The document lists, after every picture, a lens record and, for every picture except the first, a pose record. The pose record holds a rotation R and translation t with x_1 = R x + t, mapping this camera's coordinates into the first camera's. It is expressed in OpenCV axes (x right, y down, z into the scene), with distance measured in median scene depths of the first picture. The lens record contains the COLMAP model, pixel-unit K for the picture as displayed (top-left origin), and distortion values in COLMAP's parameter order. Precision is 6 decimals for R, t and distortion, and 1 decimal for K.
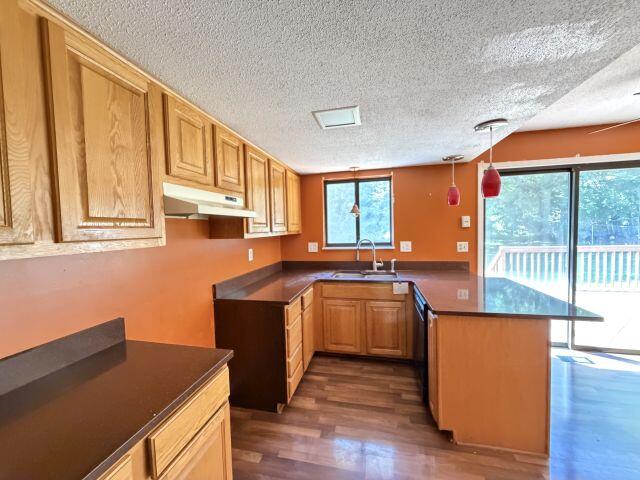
lens RADIAL K [[255.8, 0, 318.2], [0, 255.8, 239.7], [0, 0, 1]] dist [-0.000742, -0.000171]
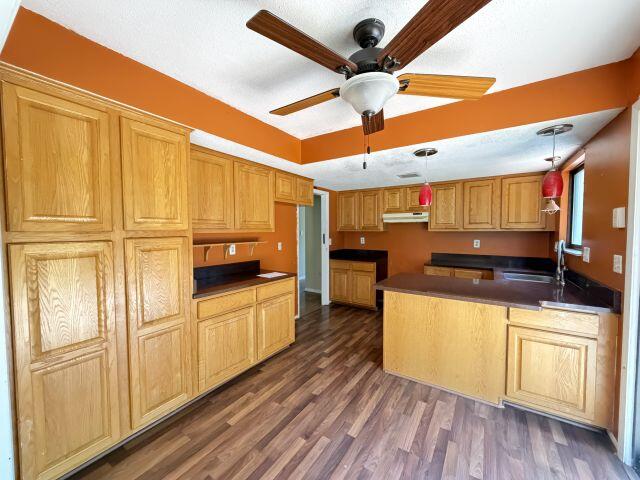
lens RADIAL K [[255.8, 0, 318.2], [0, 255.8, 239.7], [0, 0, 1]] dist [-0.000742, -0.000171]
pose [[-0.355358, 0.063545, -0.932568, 1.301551], [-0.028019, 0.996514, 0.078579, -0.049090], [0.934310, 0.054053, -0.352339, 0.589206]]
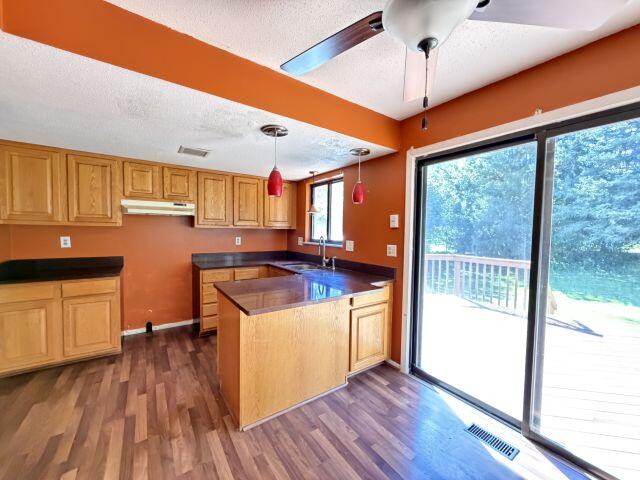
lens RADIAL K [[252.5, 0, 320.0], [0, 252.5, 240.0], [0, 0, 1]] dist [0.000740, -0.000038]
pose [[0.738611, 0.065421, -0.670950, 0.953370], [-0.066433, 0.997499, 0.024128, -0.011960], [0.670851, 0.026752, 0.741110, 0.208788]]
